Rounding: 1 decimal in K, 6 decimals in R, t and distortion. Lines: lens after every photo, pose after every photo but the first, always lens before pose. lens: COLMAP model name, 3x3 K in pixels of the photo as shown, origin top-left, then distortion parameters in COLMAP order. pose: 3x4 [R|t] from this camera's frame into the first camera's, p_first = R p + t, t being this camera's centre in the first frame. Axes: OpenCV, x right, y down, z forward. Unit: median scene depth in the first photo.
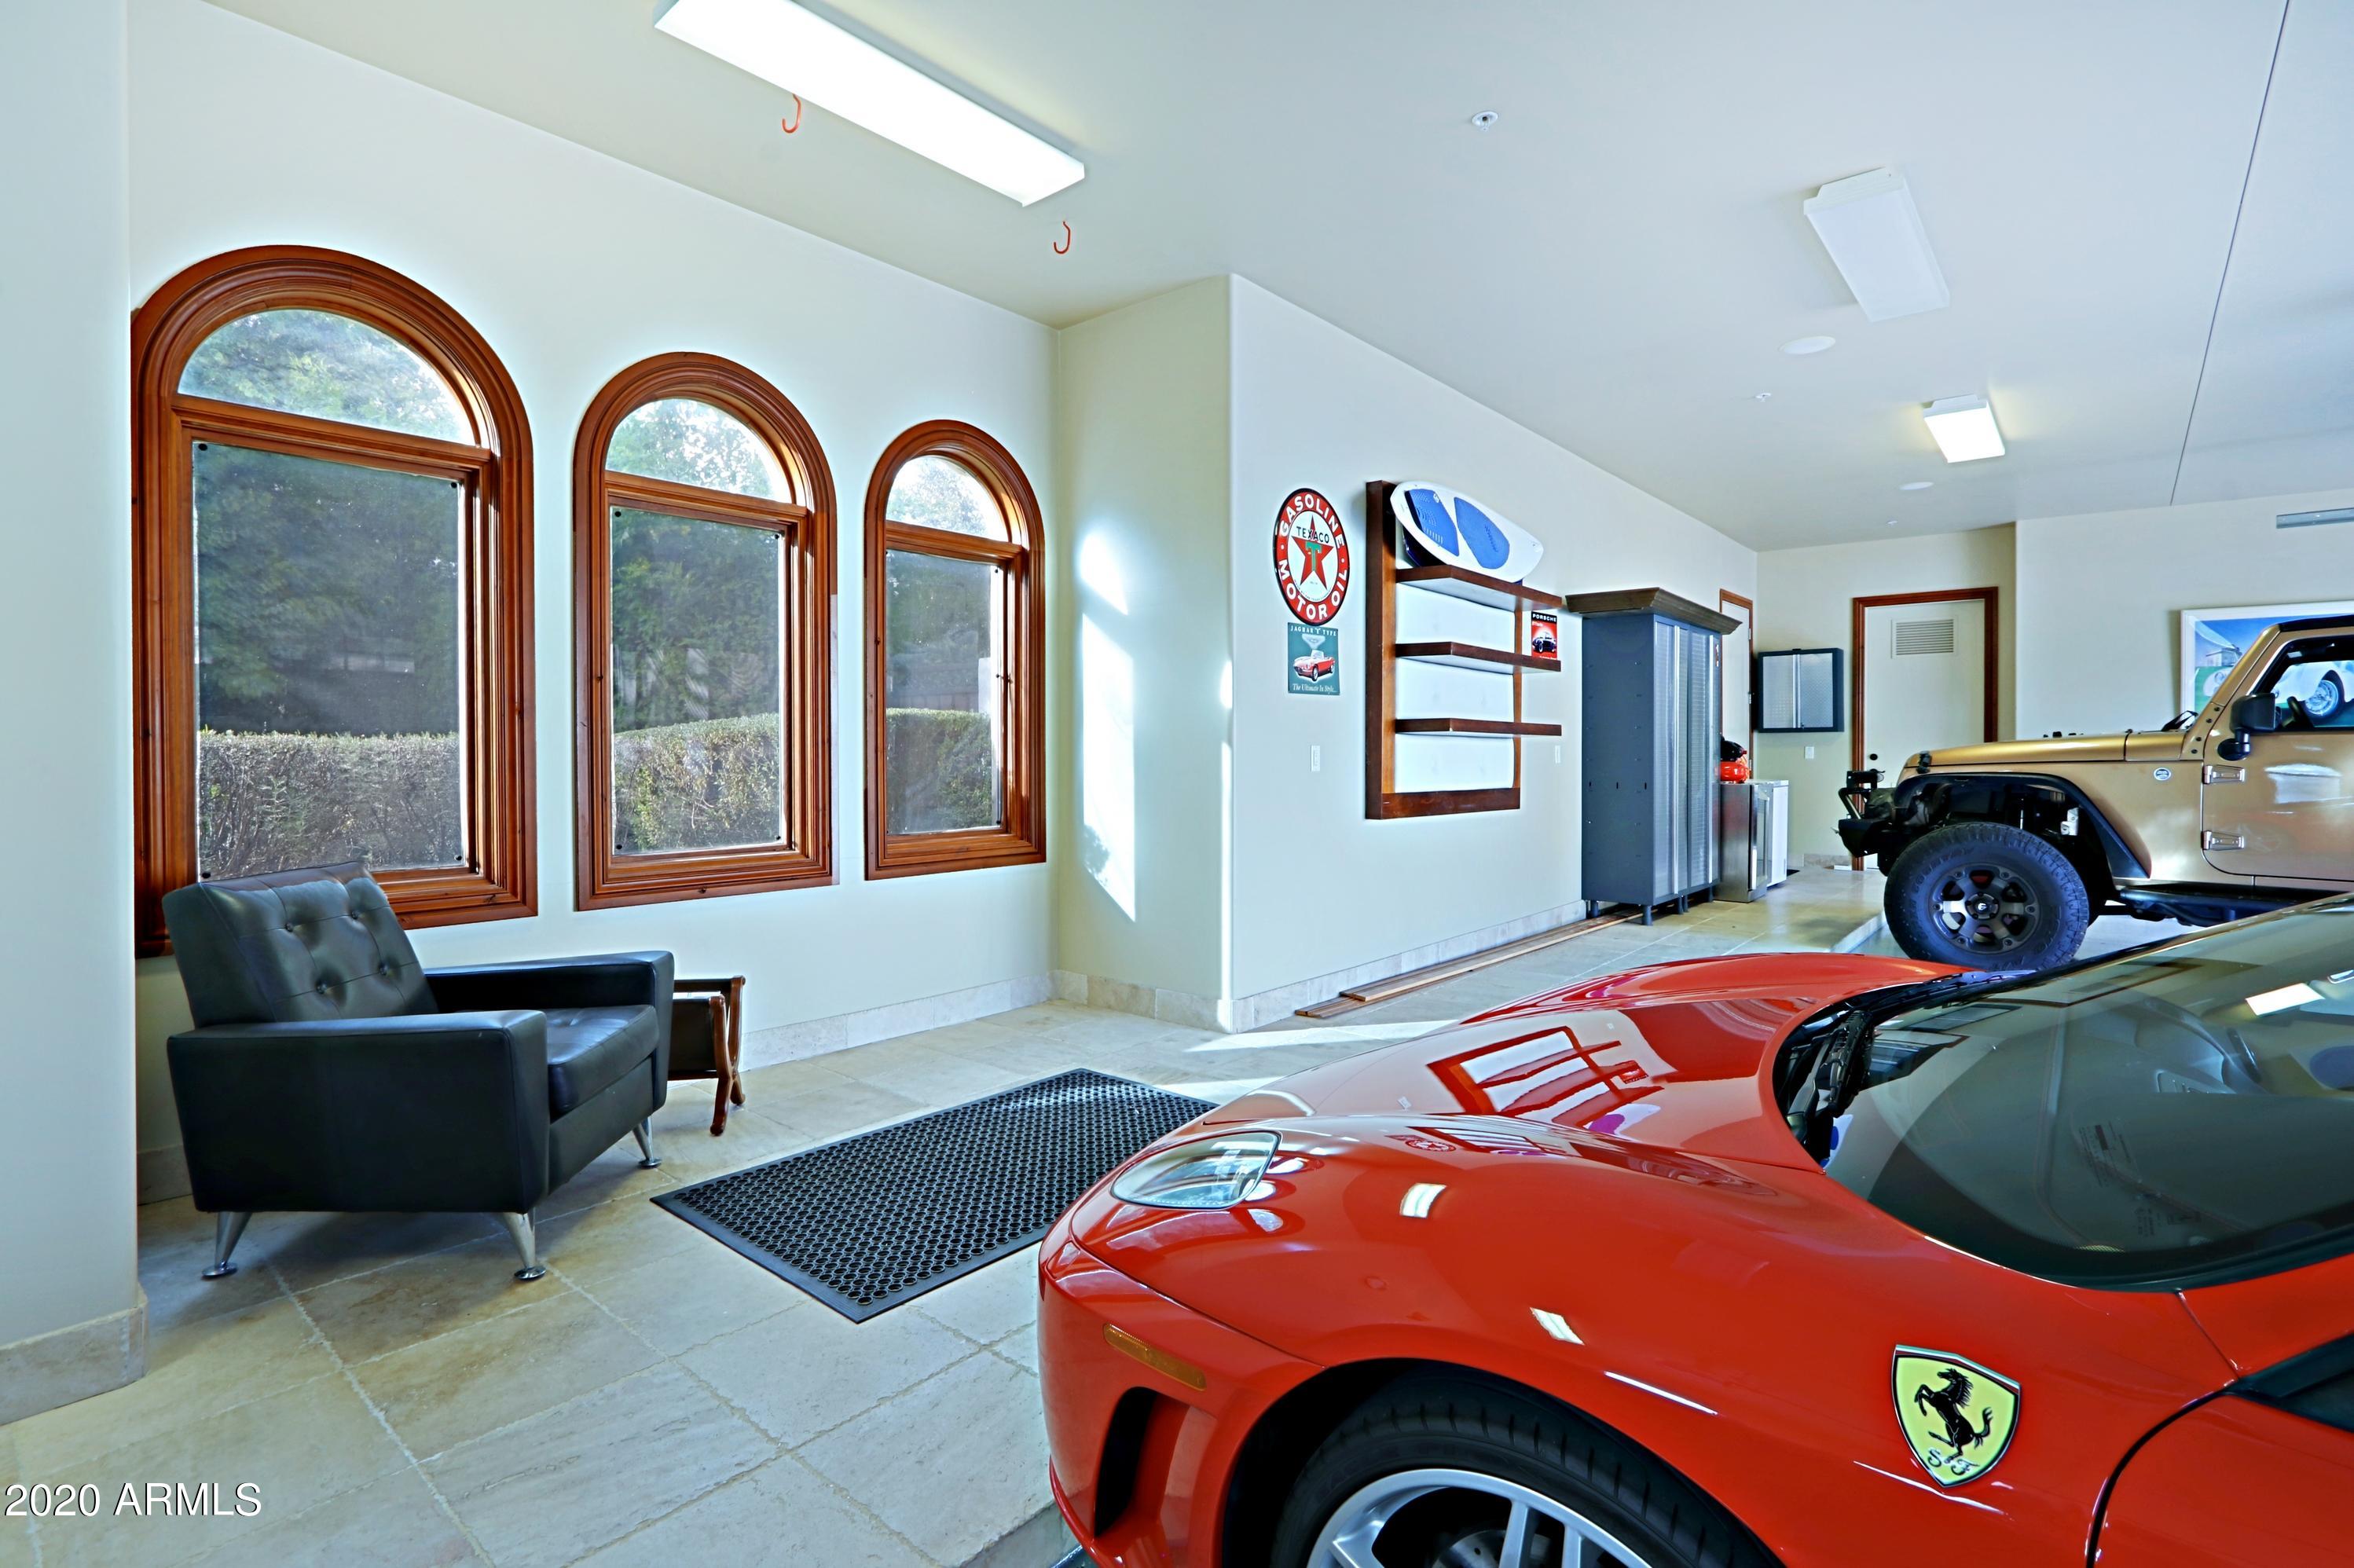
lens RADIAL K [[1111.6, 0, 1168.3], [0, 1111.6, 757.0], [0, 0, 1]] dist [-0.011788, 0.000412]
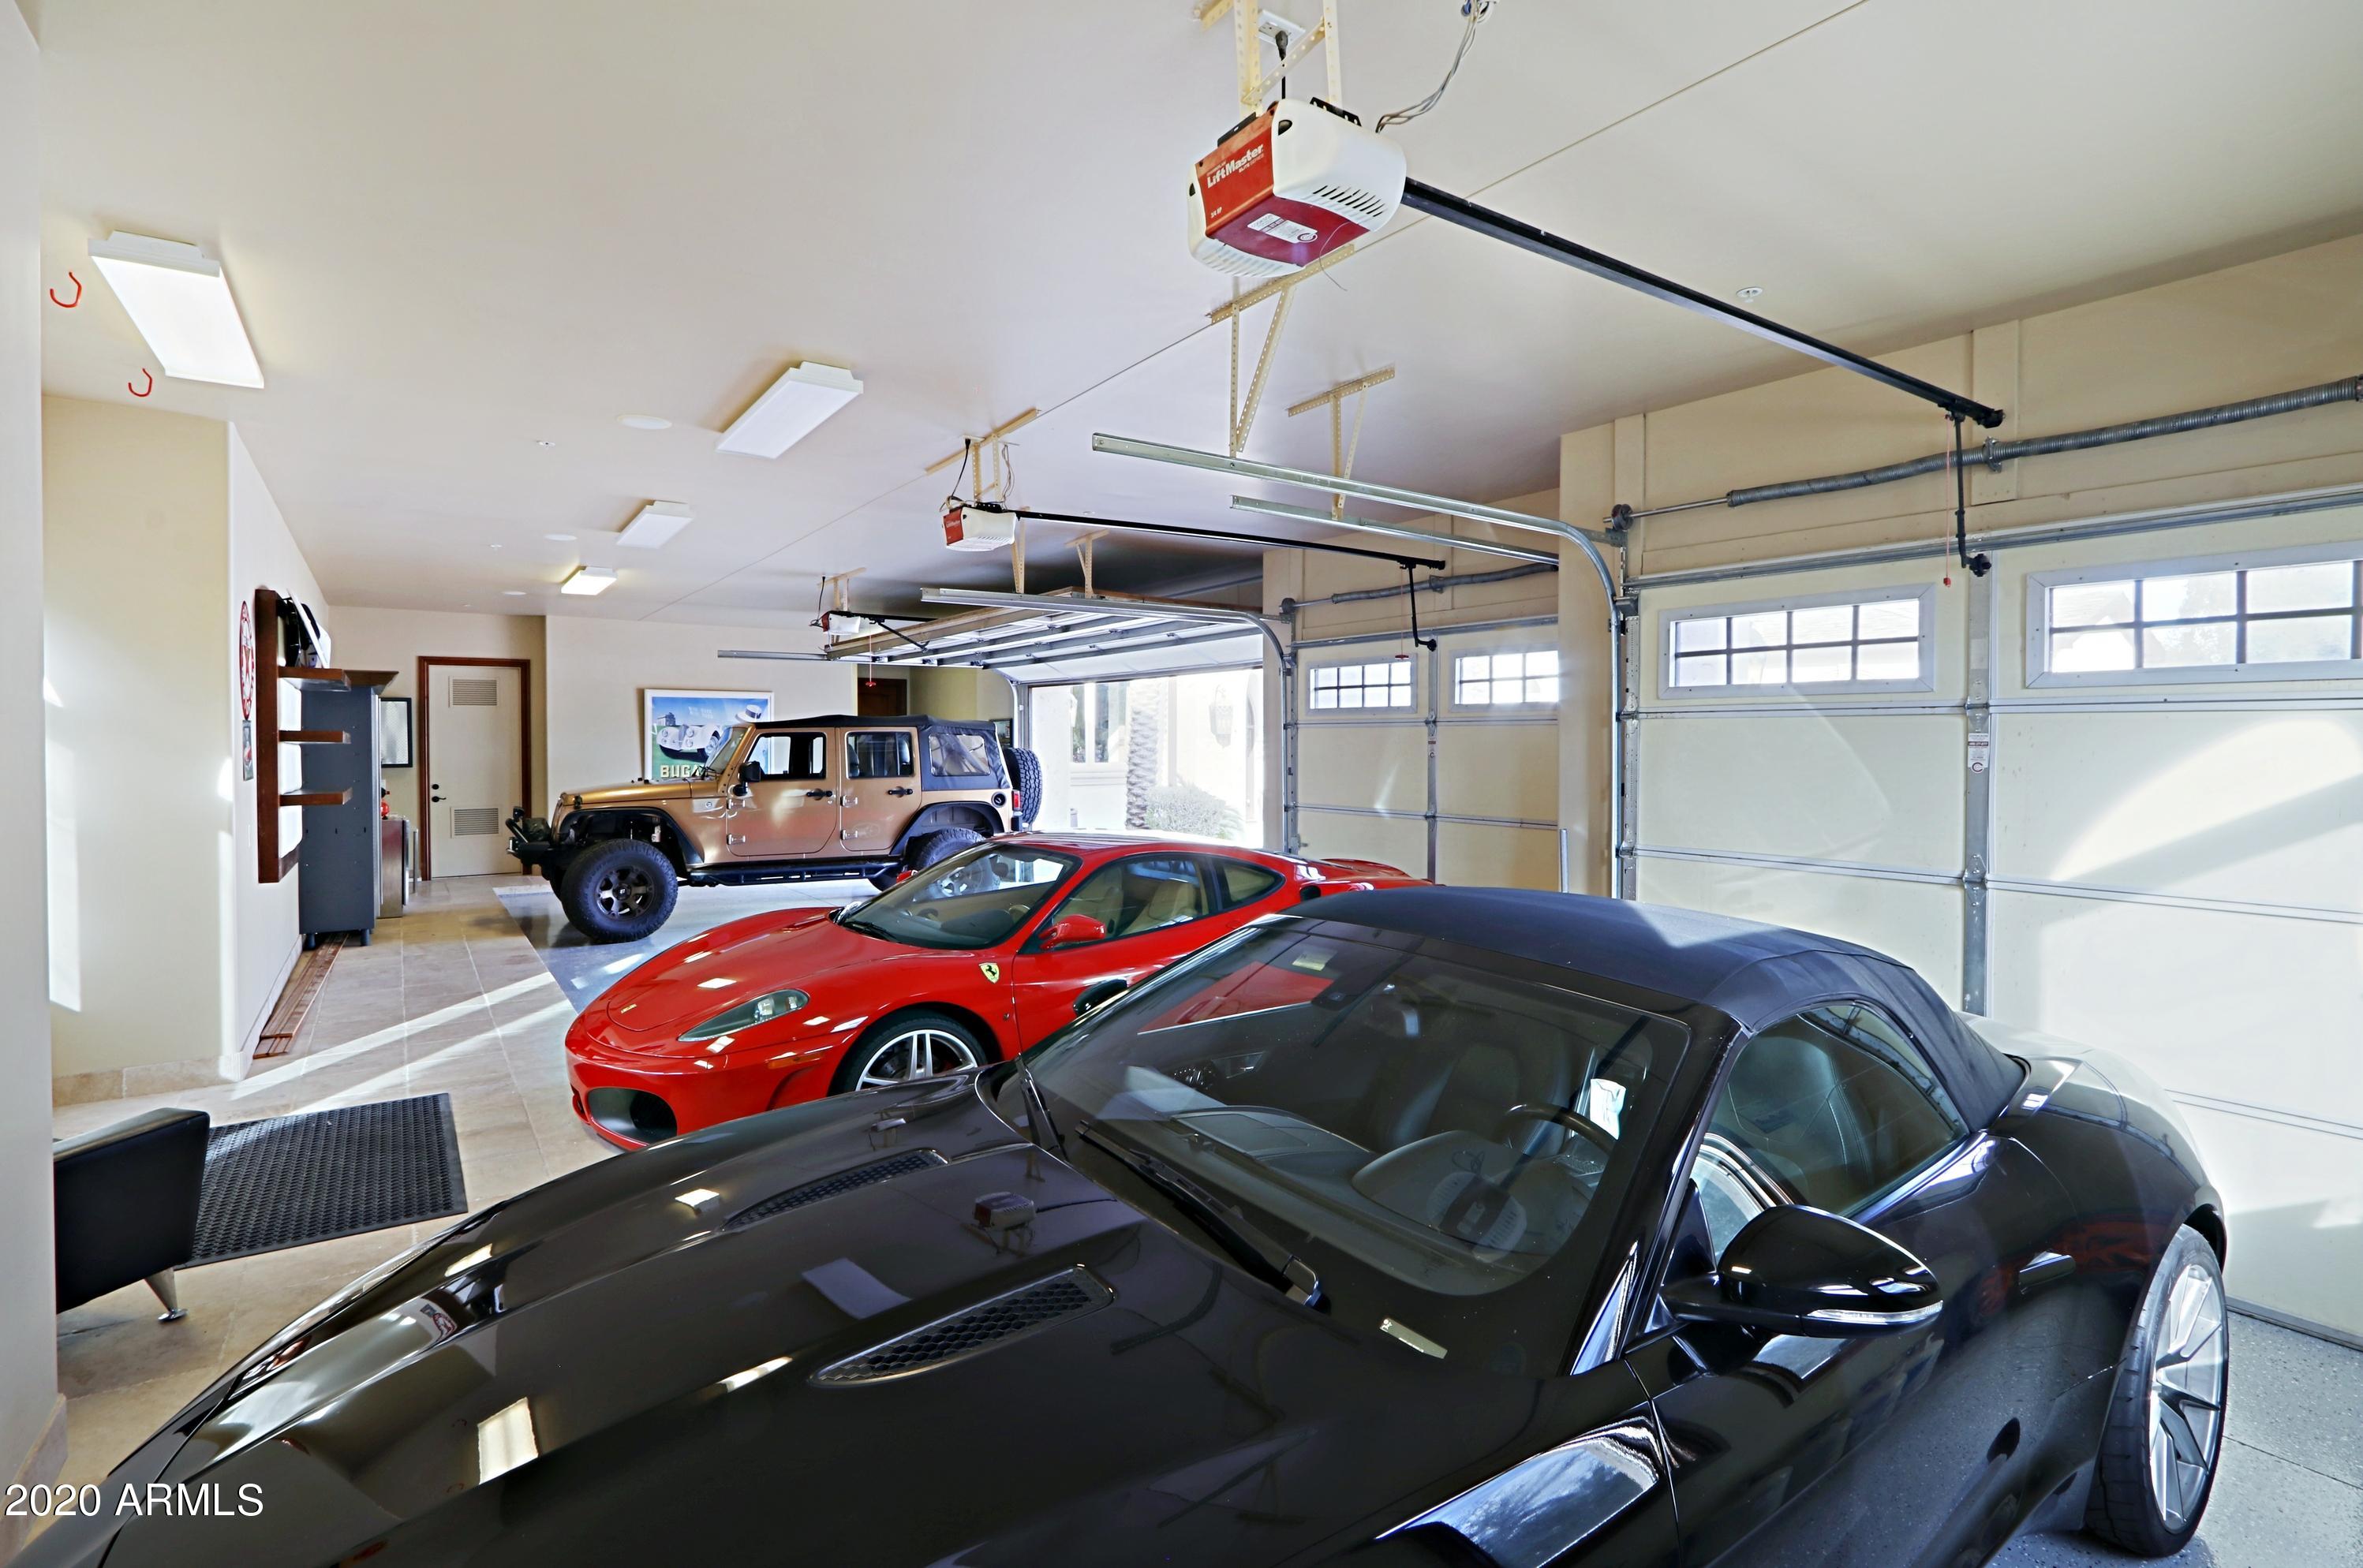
lens RADIAL K [[1115.8, 0, 1172.8], [0, 1115.8, 756.9], [0, 0, 1]] dist [-0.011788, 0.000412]
pose [[0.247426, -0.013914, 0.968807, -0.621030], [0.009107, 0.999886, 0.012034, -0.071368], [-0.968864, 0.005845, 0.247525, -0.171776]]
